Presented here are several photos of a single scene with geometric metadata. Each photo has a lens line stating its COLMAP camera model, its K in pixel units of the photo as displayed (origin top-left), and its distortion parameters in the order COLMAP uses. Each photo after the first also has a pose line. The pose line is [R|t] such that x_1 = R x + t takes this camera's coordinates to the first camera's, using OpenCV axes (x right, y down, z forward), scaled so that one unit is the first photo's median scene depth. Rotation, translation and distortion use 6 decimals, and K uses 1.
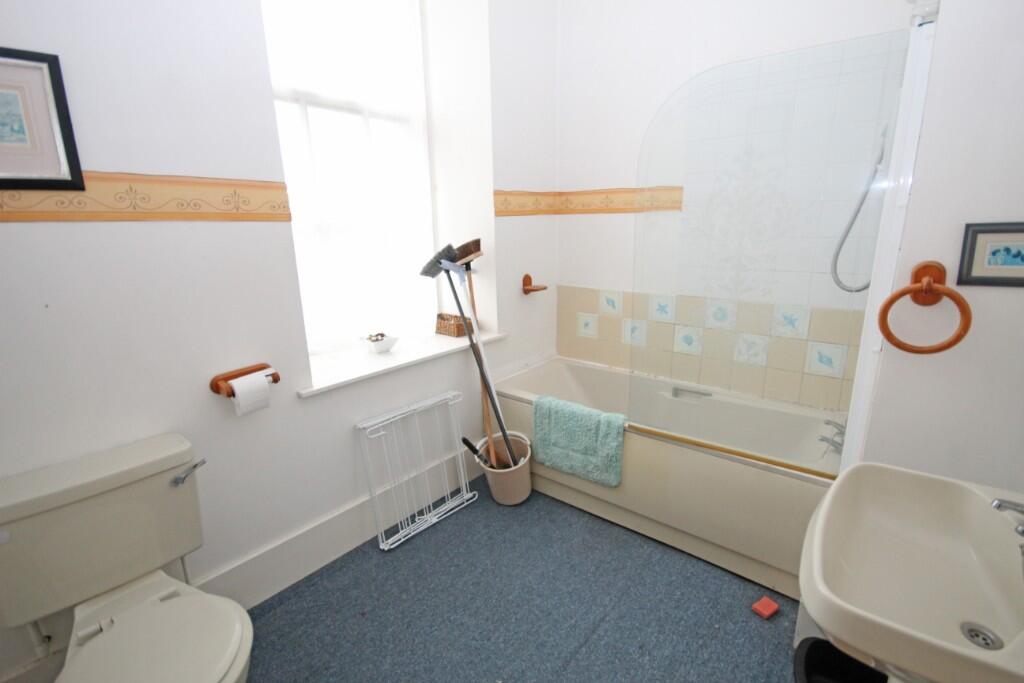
lens RADIAL K [[472.9, 0, 515.5], [0, 472.9, 339.6], [0, 0, 1]] dist [-0.004473, -0.002825]
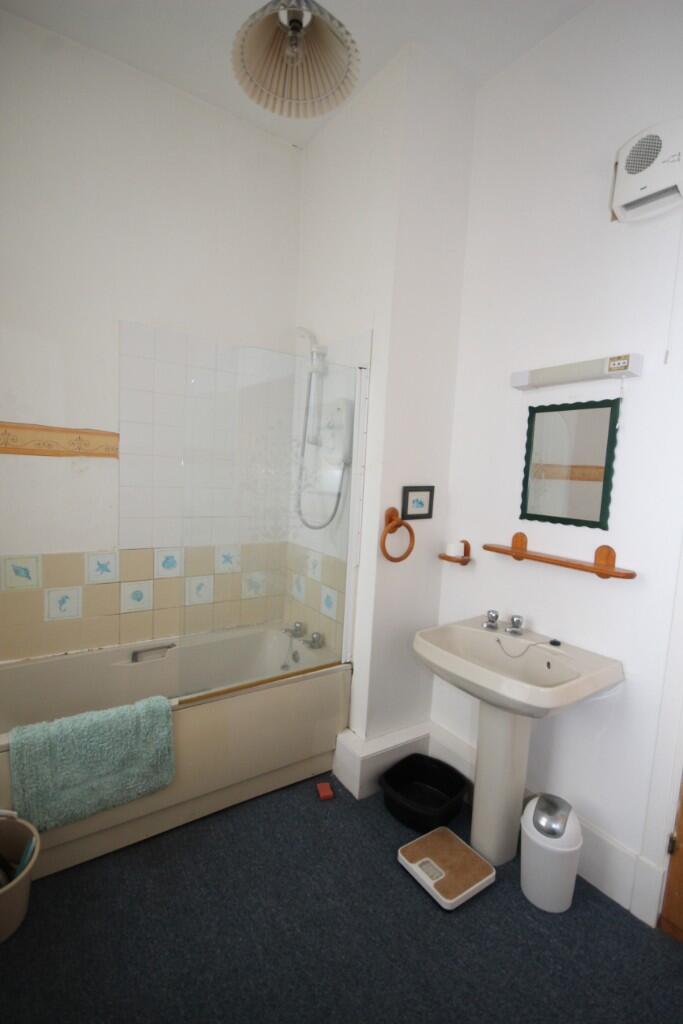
lens RADIAL K [[472.9, 0, 342.8], [0, 472.9, 510.5], [0, 0, 1]] dist [-0.004473, -0.002825]
pose [[0.278686, -0.040865, 0.959513, -0.458557], [0.180158, 0.983582, -0.010436, -0.093609], [-0.943333, 0.175772, 0.281472, 0.380872]]
